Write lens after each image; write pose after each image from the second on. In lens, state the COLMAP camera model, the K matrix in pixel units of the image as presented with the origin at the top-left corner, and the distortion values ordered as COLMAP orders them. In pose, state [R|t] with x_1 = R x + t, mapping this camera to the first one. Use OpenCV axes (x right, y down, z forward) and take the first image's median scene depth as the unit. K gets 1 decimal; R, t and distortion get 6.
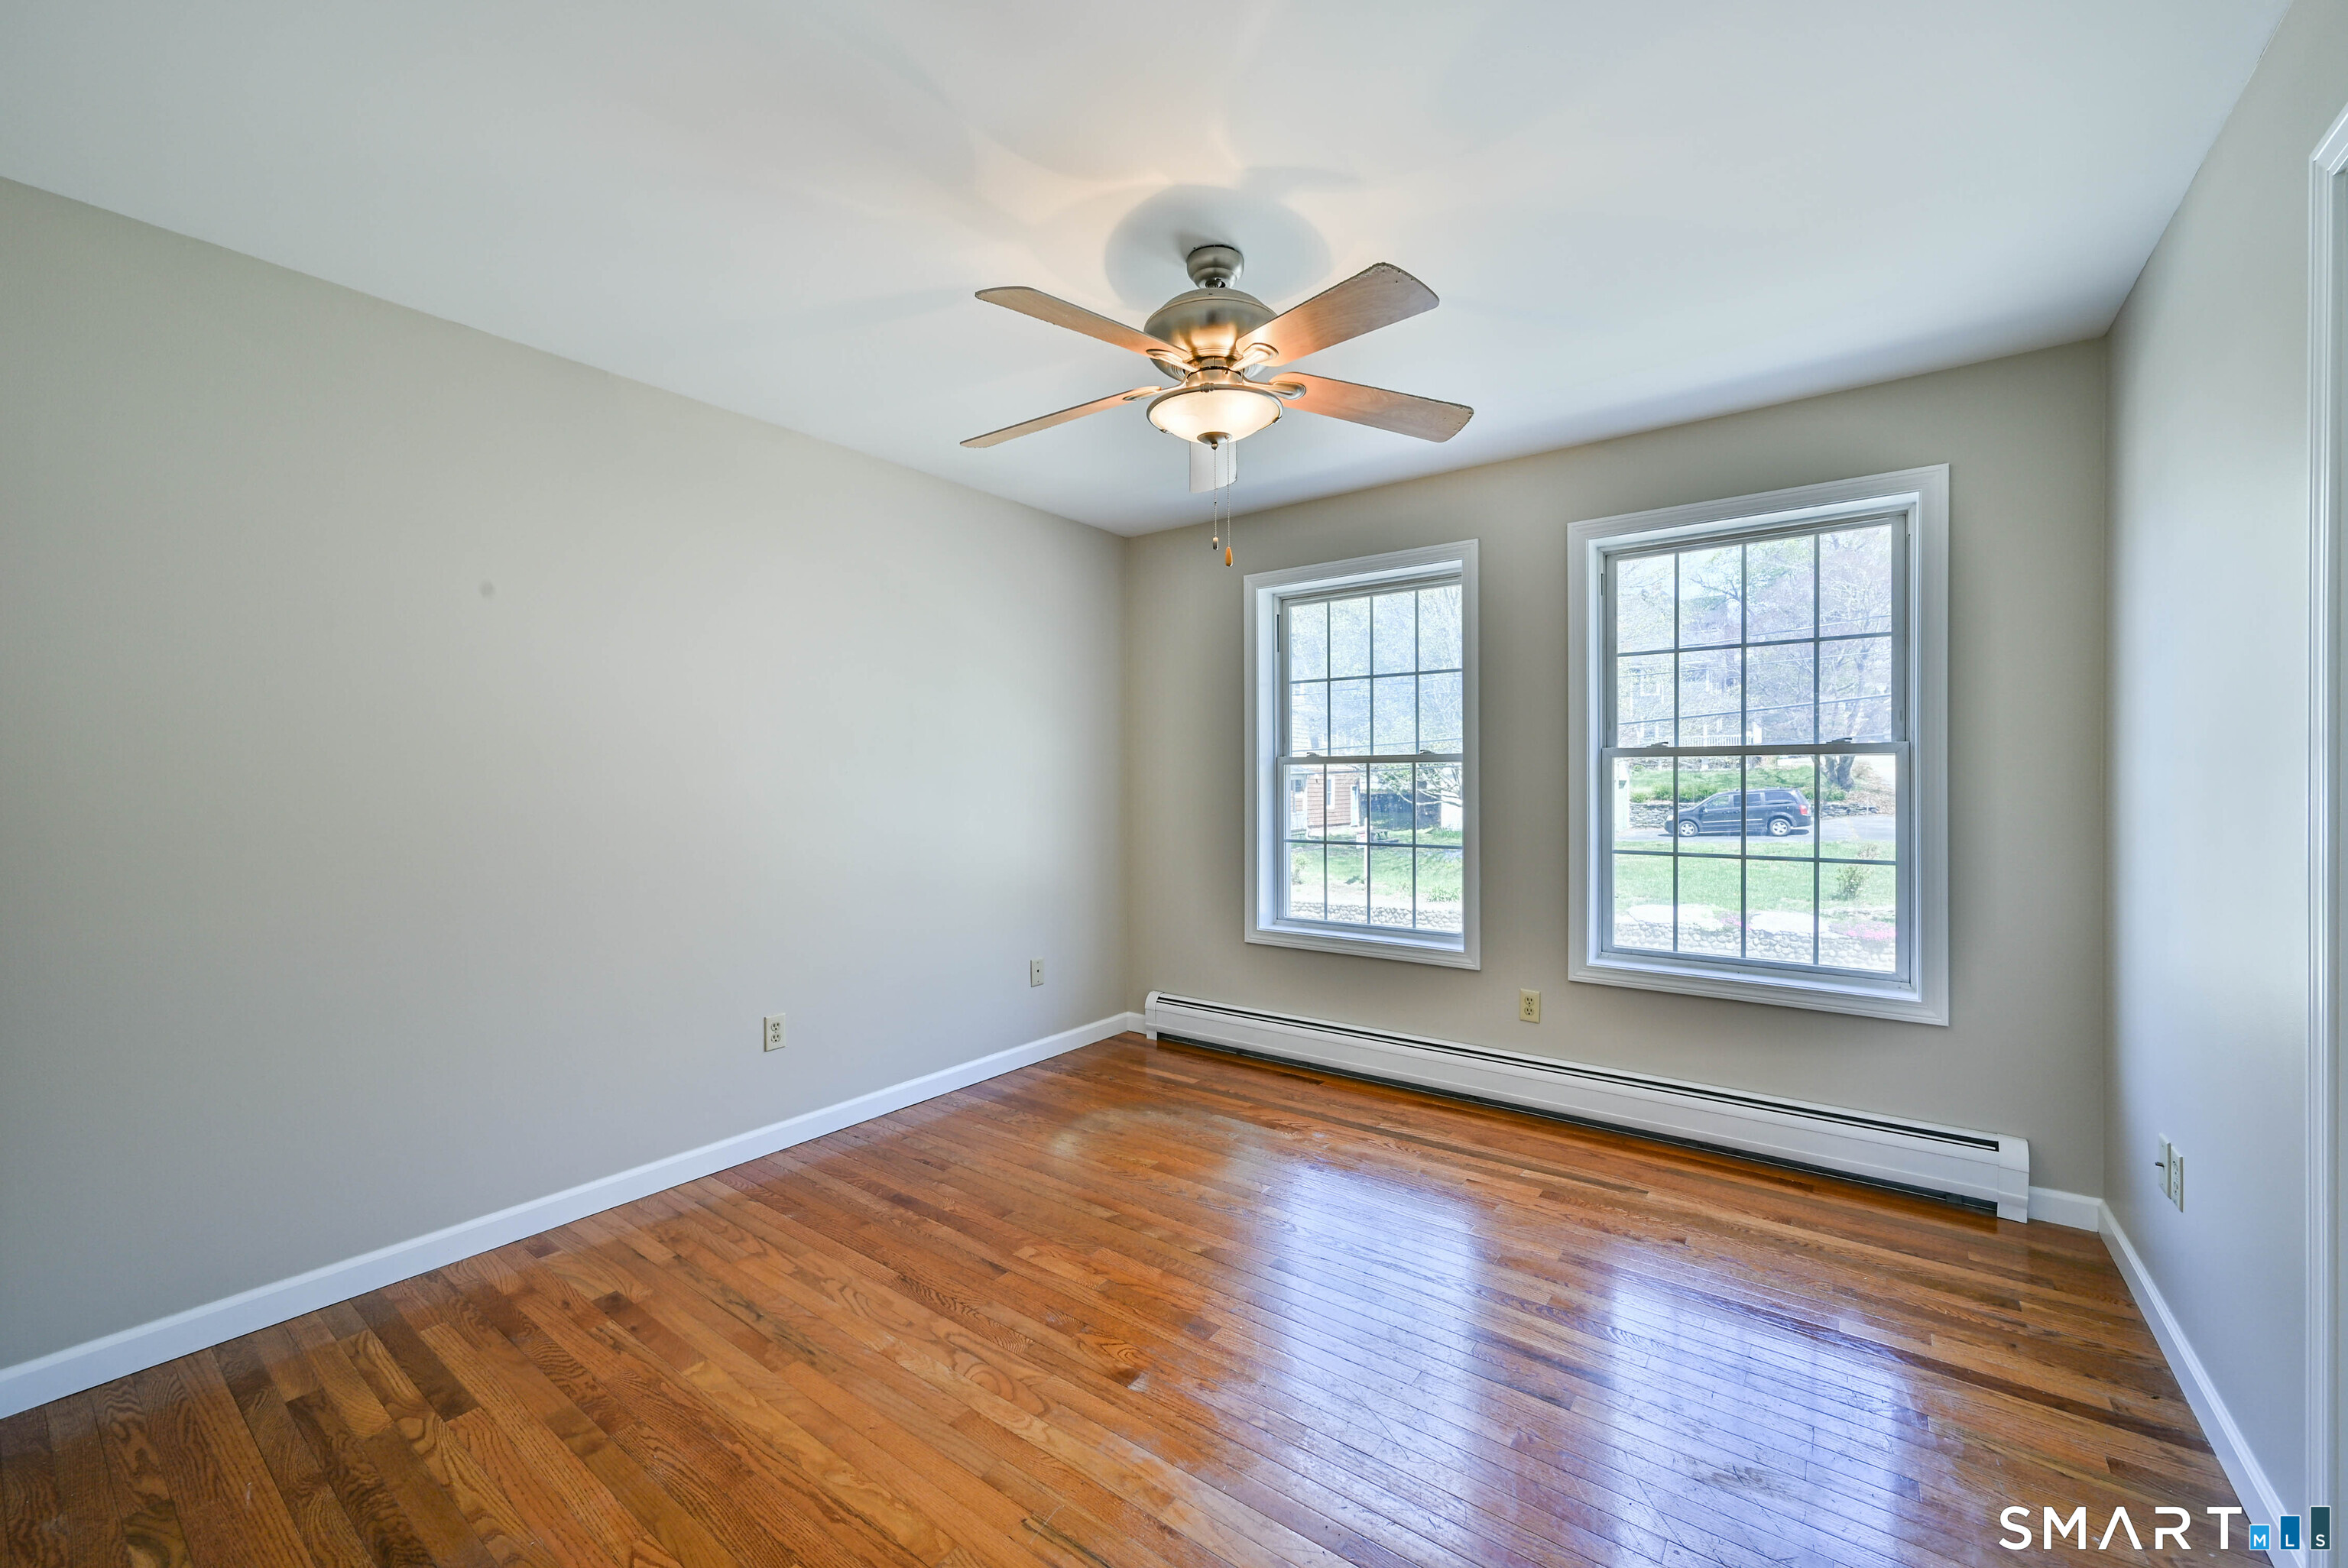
lens RADIAL K [[933.6, 0, 1203.8], [0, 933.6, 799.3], [0, 0, 1]] dist [0.001988, 0.000630]
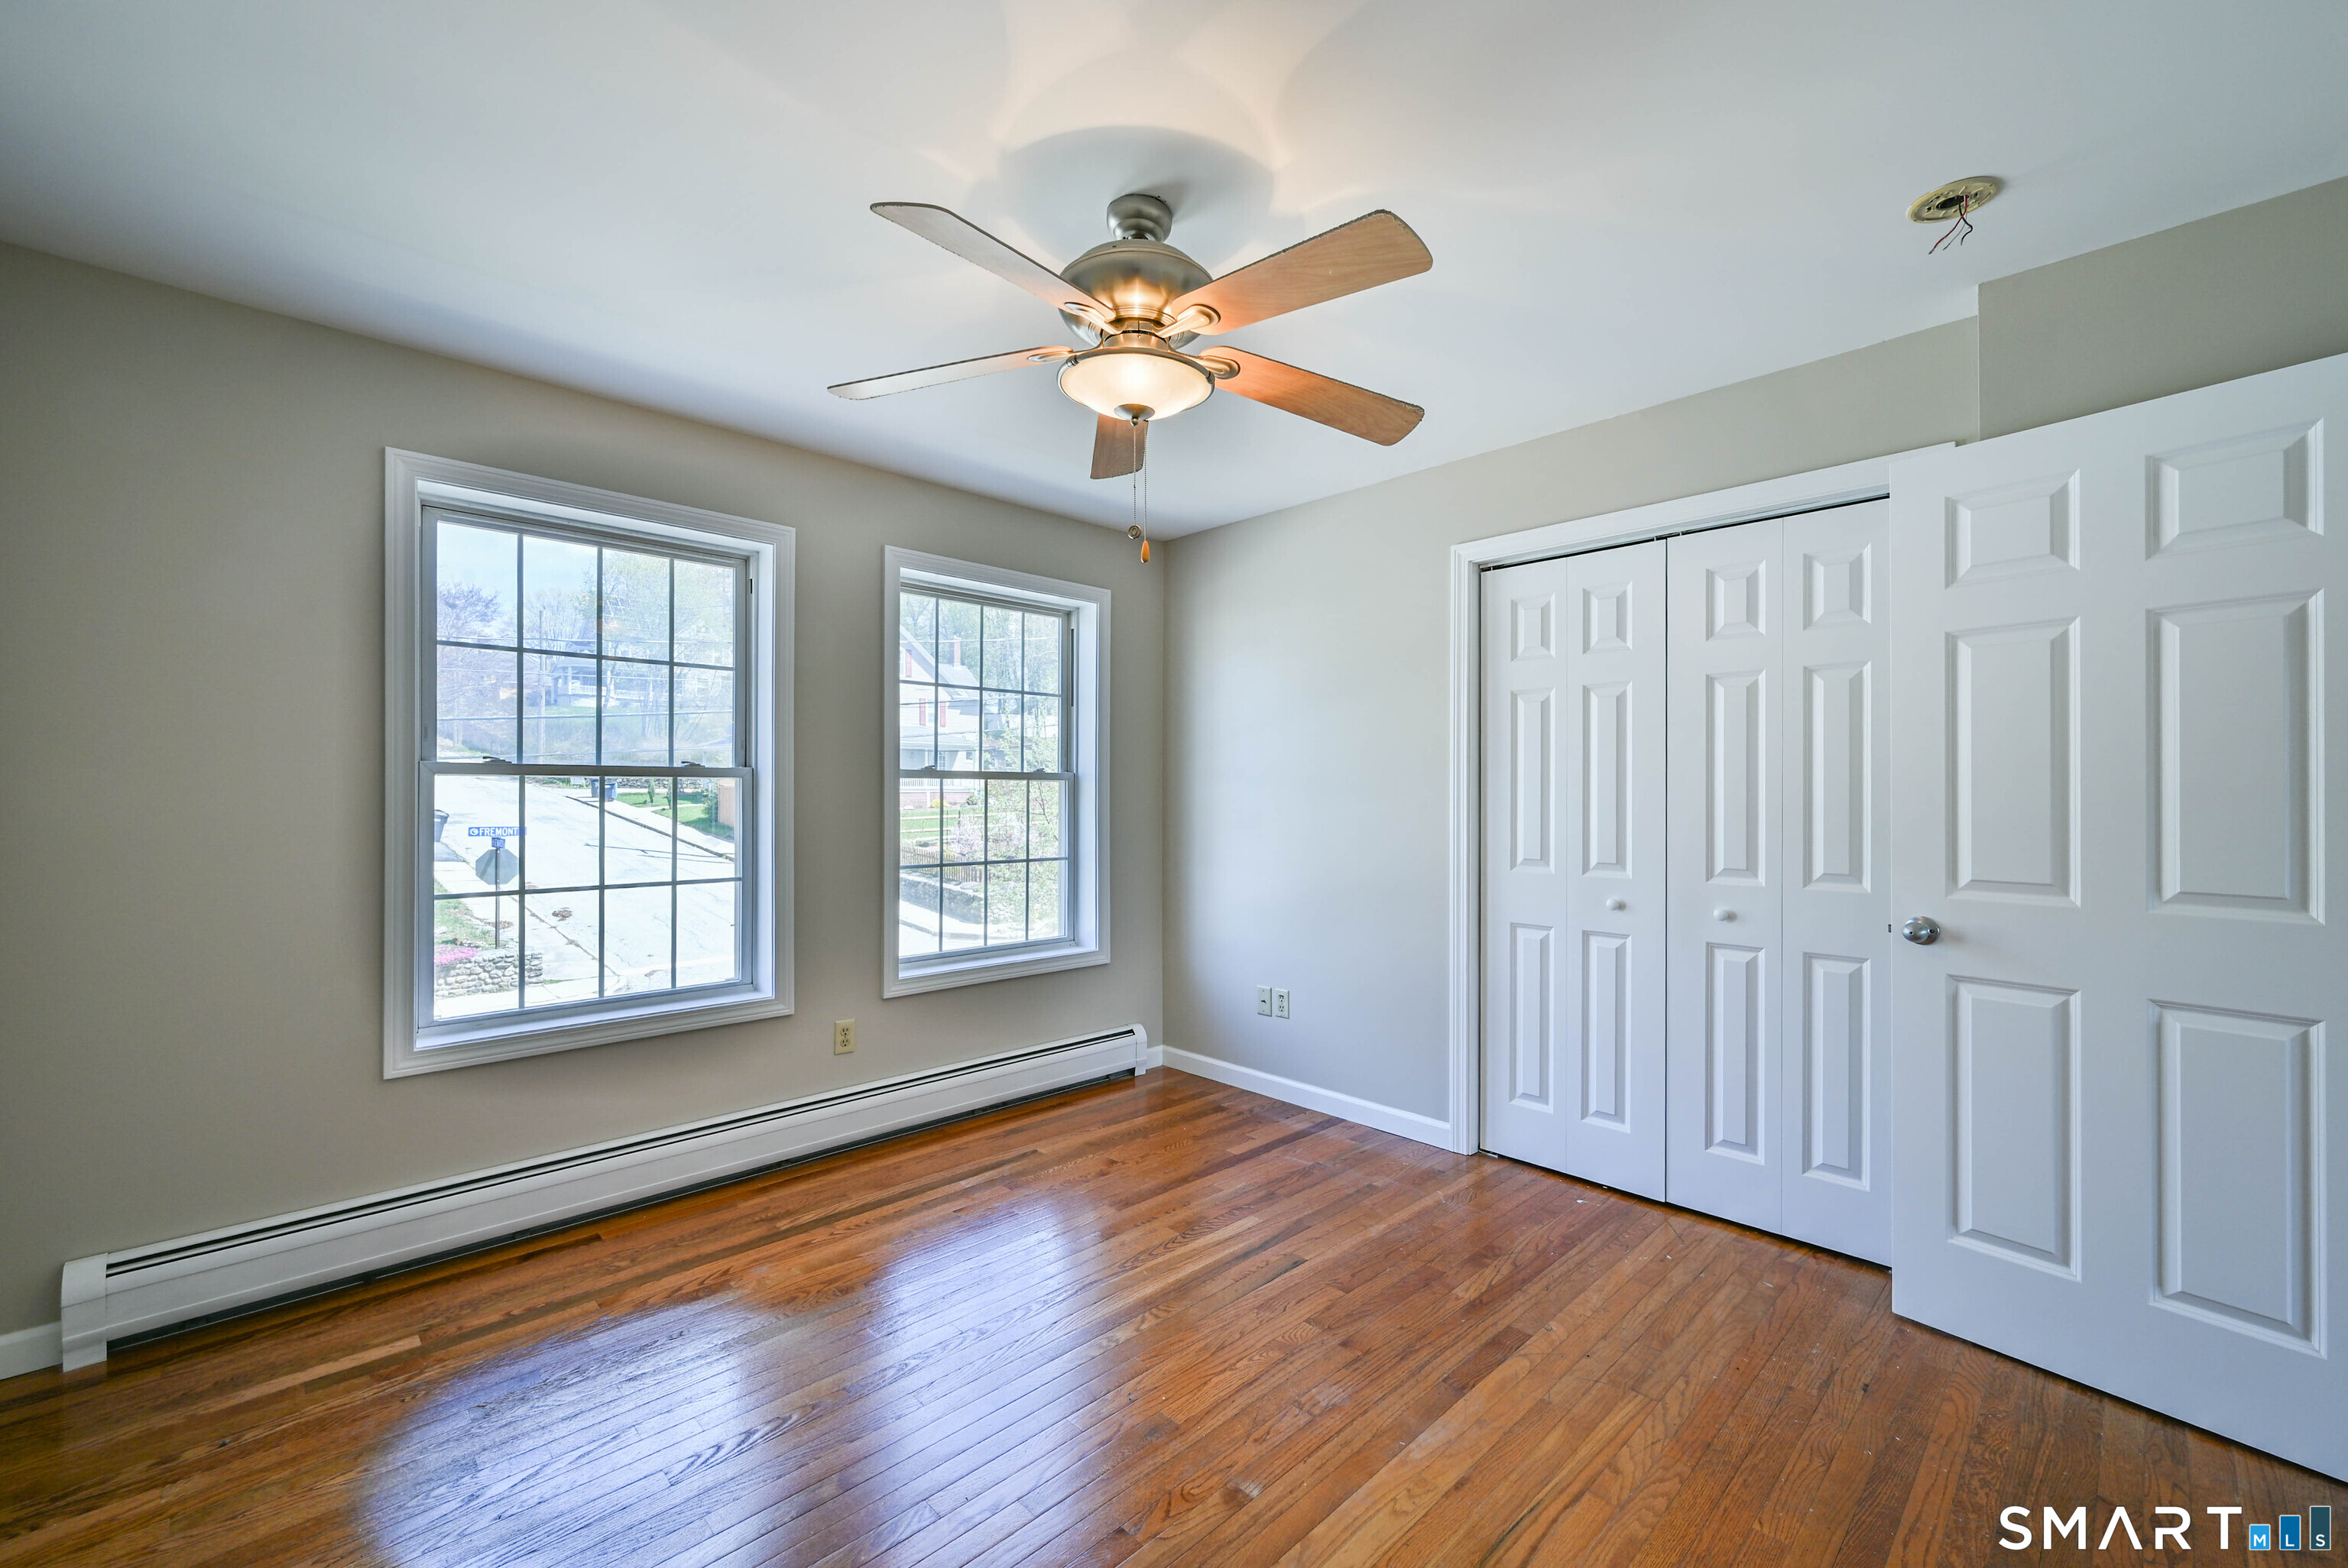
lens RADIAL K [[933.6, 0, 1154.7], [0, 933.6, 796.7], [0, 0, 1]] dist [0.001988, 0.000630]
pose [[0.174556, 0.008116, 0.984614, -0.544399], [0.018822, 0.999756, -0.011577, -0.005607], [-0.984467, 0.020553, 0.174360, 0.529592]]
